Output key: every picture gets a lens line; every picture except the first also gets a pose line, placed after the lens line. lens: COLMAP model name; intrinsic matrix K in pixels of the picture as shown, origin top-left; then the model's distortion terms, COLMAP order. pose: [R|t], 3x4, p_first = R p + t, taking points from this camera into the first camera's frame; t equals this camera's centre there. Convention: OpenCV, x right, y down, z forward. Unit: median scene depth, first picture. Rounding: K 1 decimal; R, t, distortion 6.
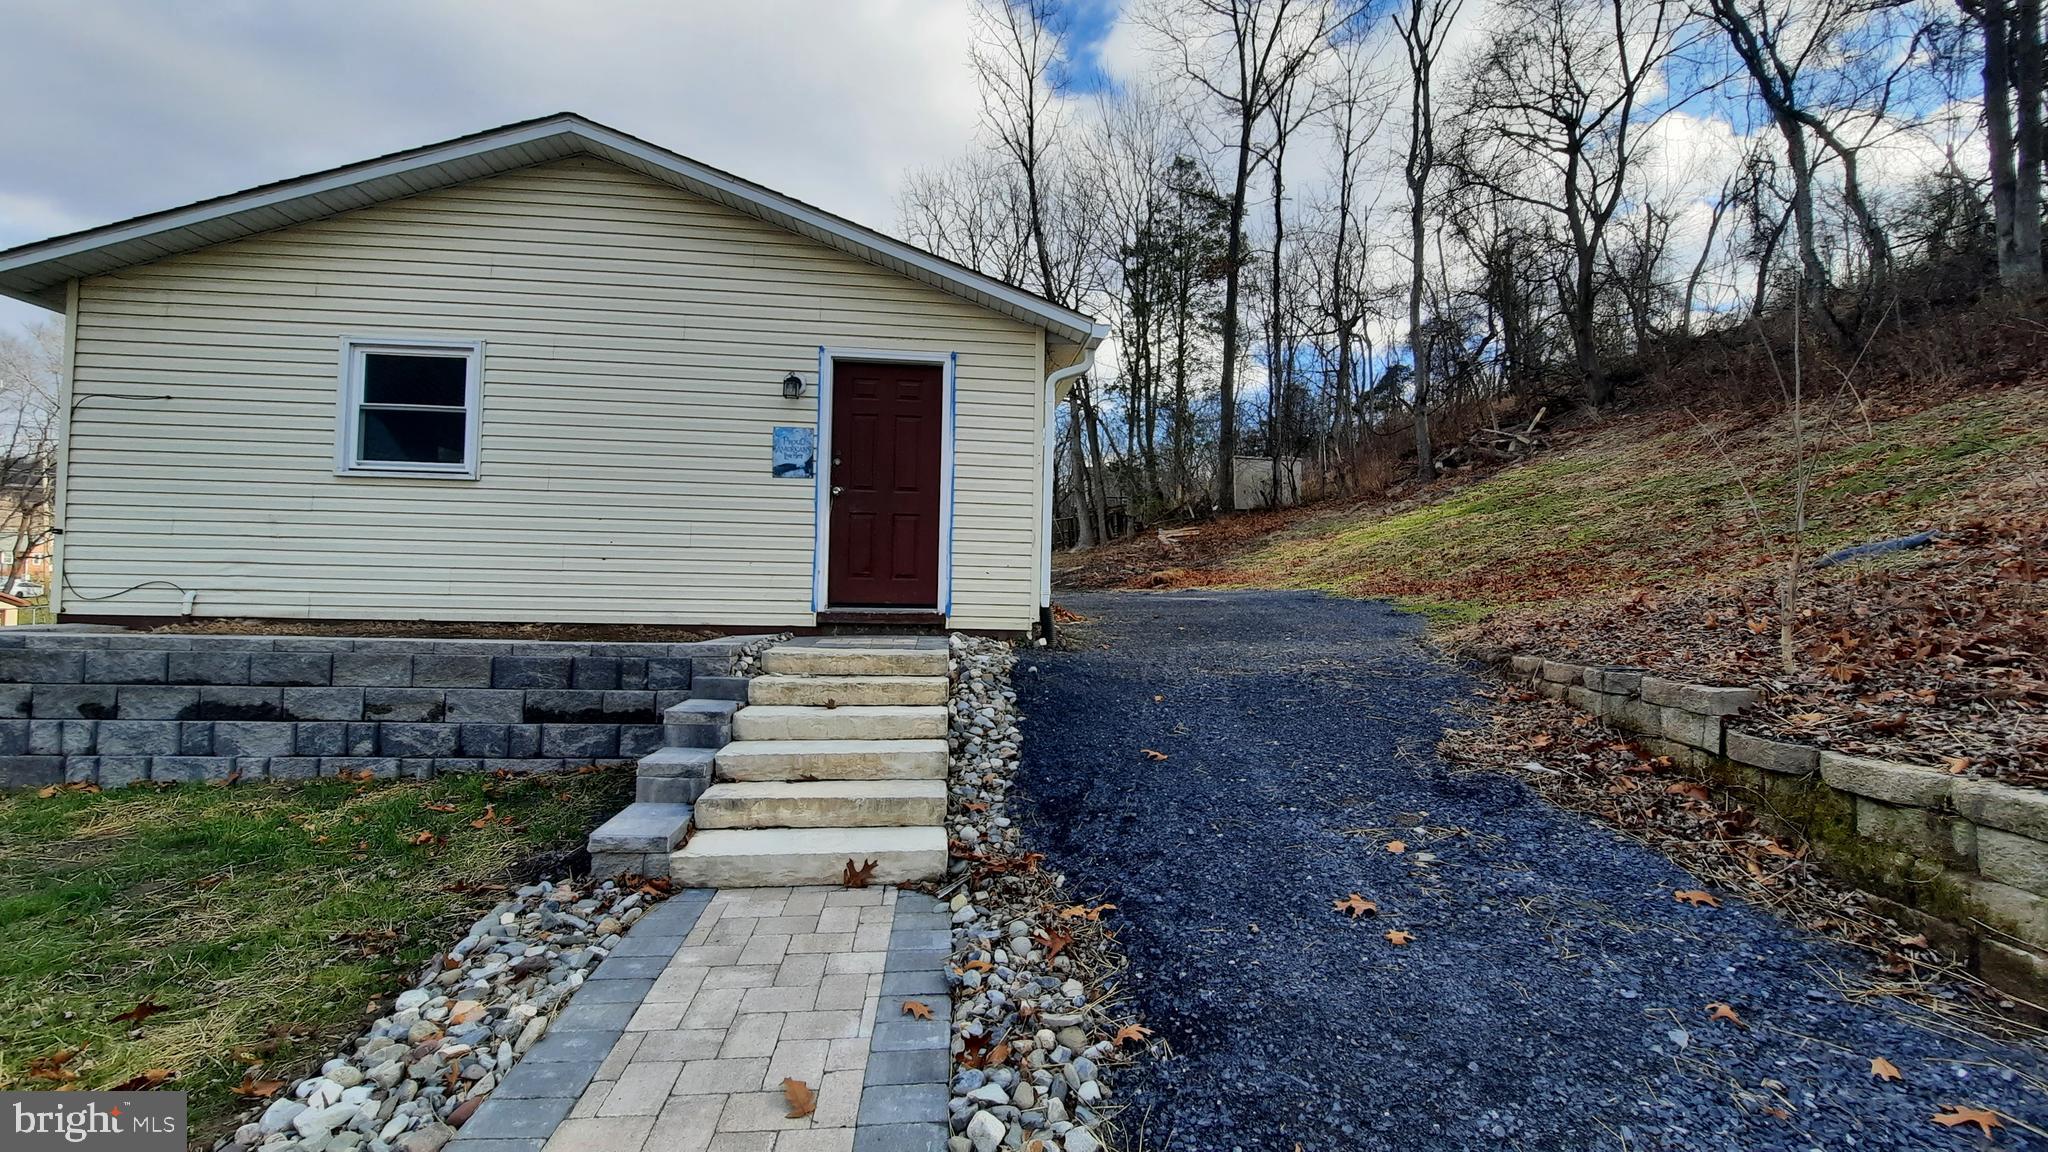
lens RADIAL K [[816.3, 0, 1022.4], [0, 816.3, 571.6], [0, 0, 1]] dist [-0.013583, -0.000194]
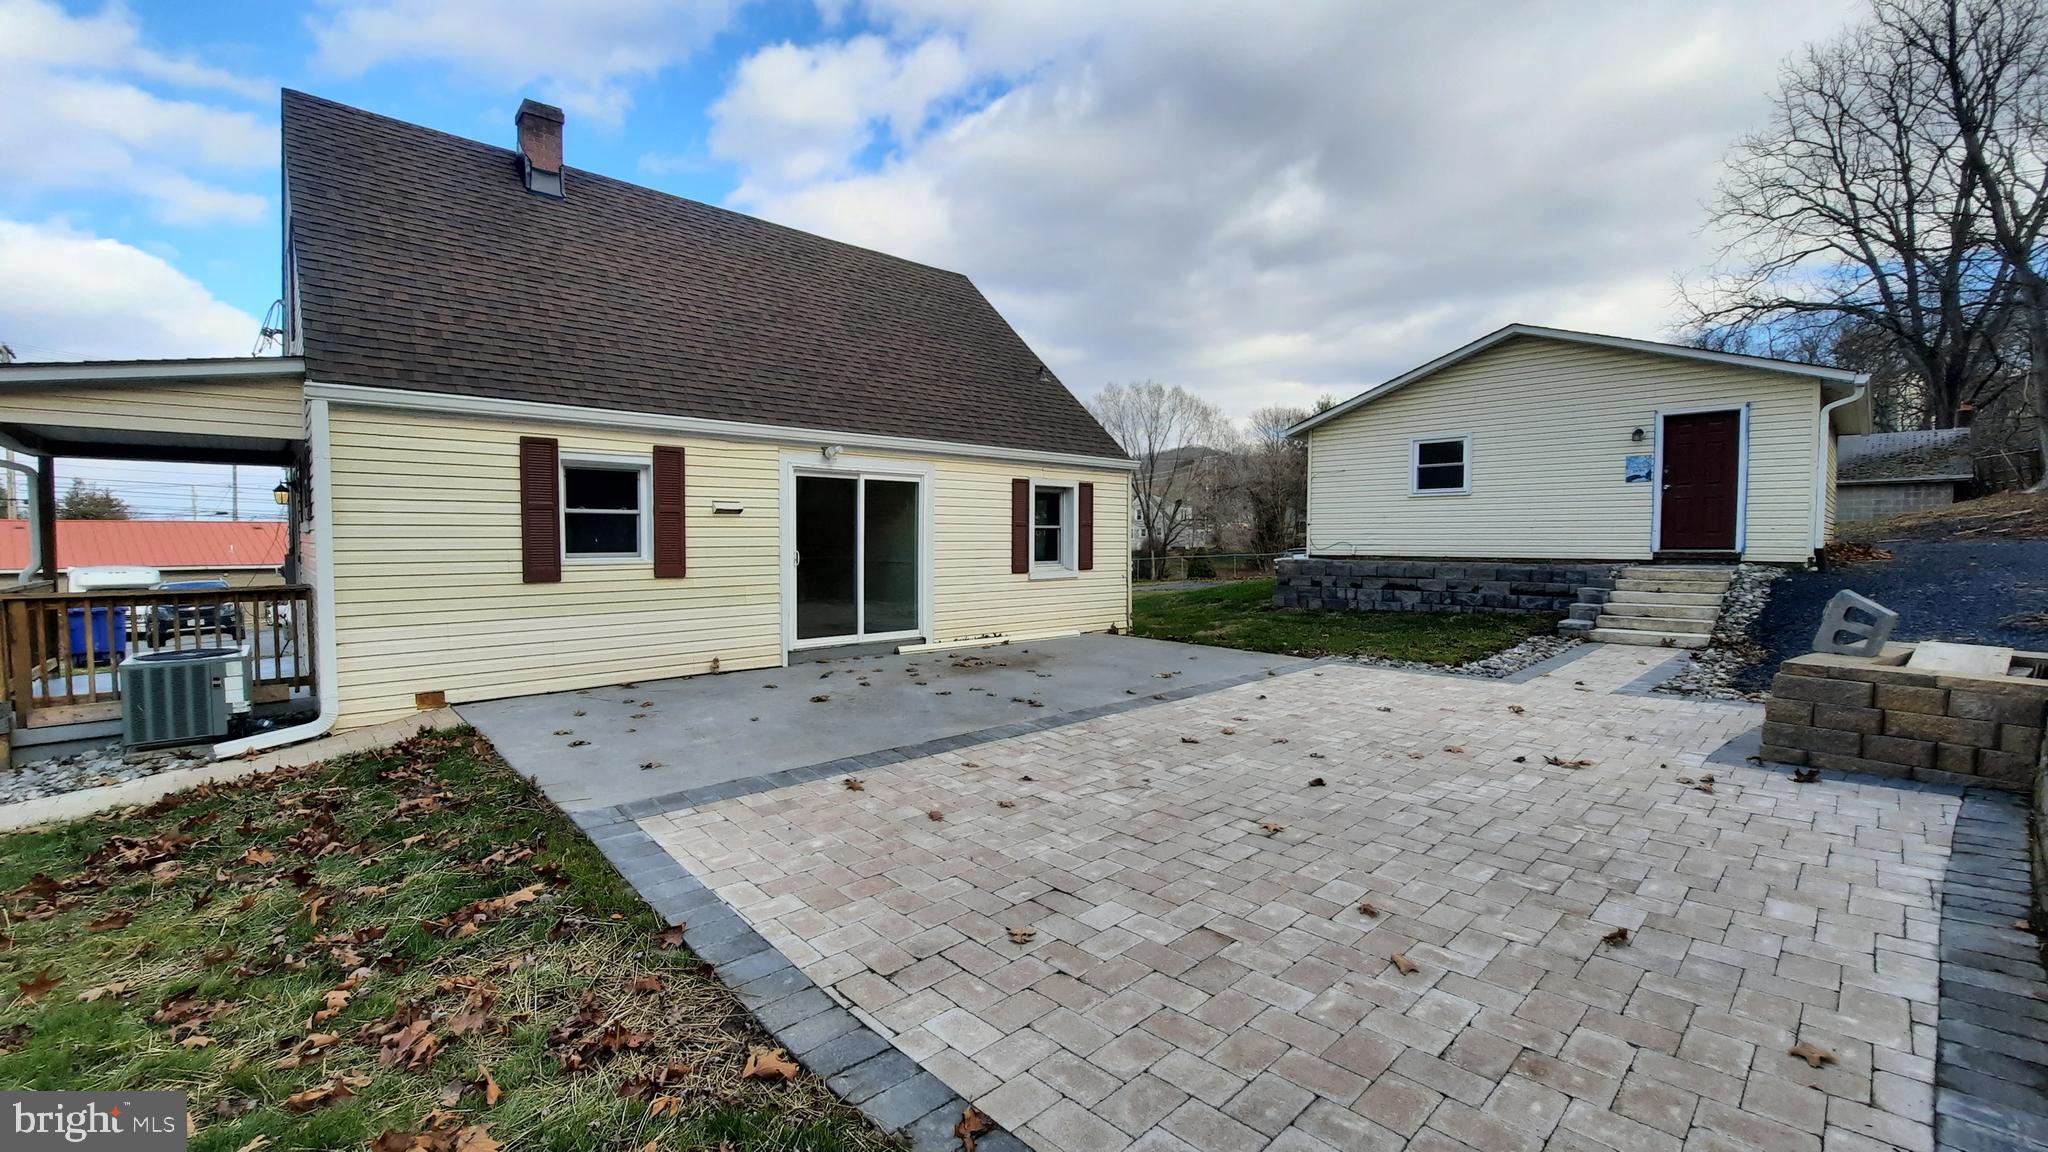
lens RADIAL K [[816.3, 0, 1006.2], [0, 816.3, 578.6], [0, 0, 1]] dist [-0.013583, -0.000194]
pose [[0.596015, 0.017998, -0.802772, 0.374434], [0.033102, 0.998348, 0.046959, -0.027944], [0.802291, -0.054561, 0.594435, -1.371251]]
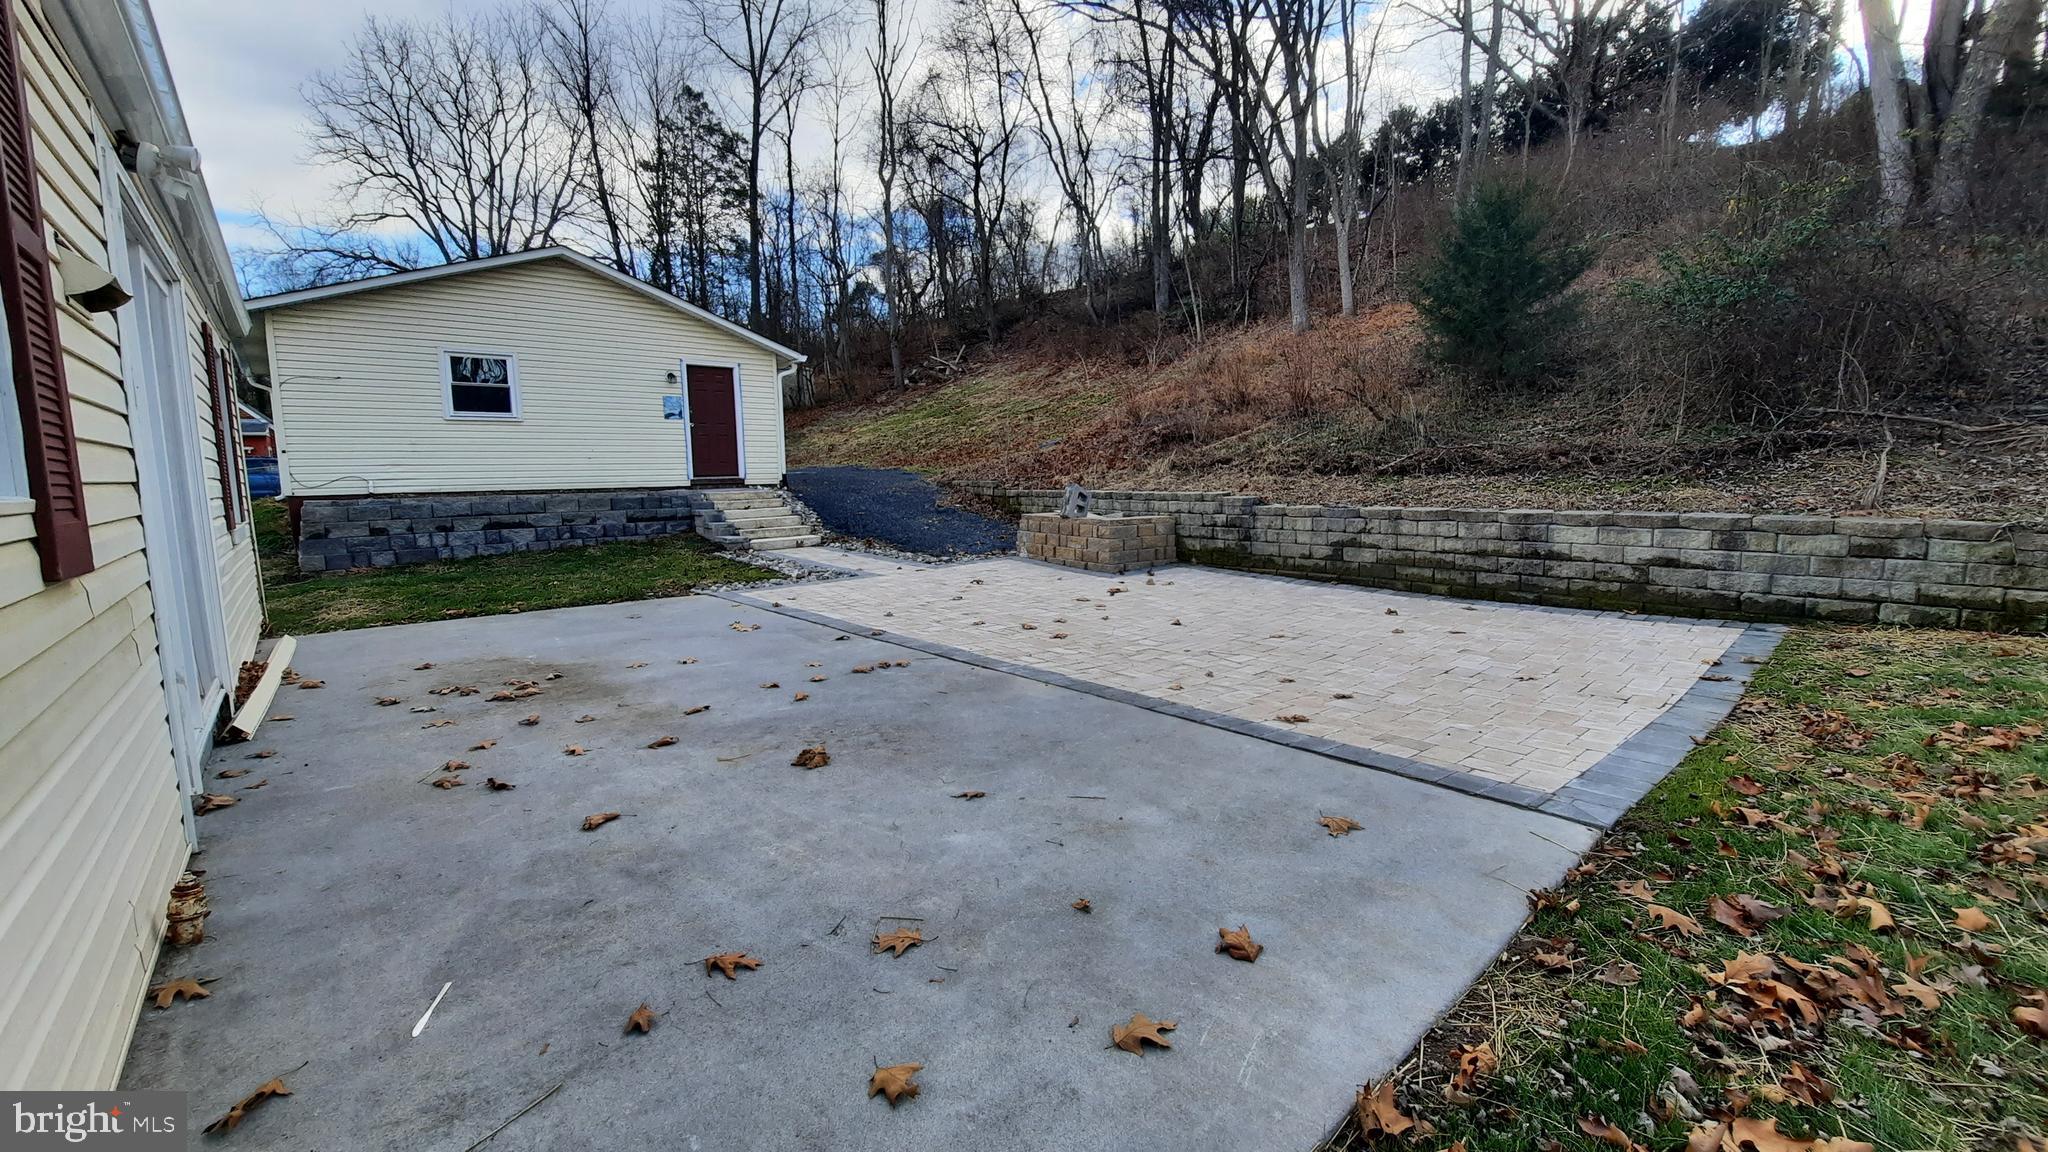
lens RADIAL K [[816.3, 0, 1009.2], [0, 816.3, 590.9], [0, 0, 1]] dist [-0.013583, -0.000194]
pose [[0.816845, -0.116365, 0.564999, -0.862991], [0.019813, 0.984524, 0.174124, -0.022098], [-0.576517, -0.131038, 0.806509, -1.421900]]
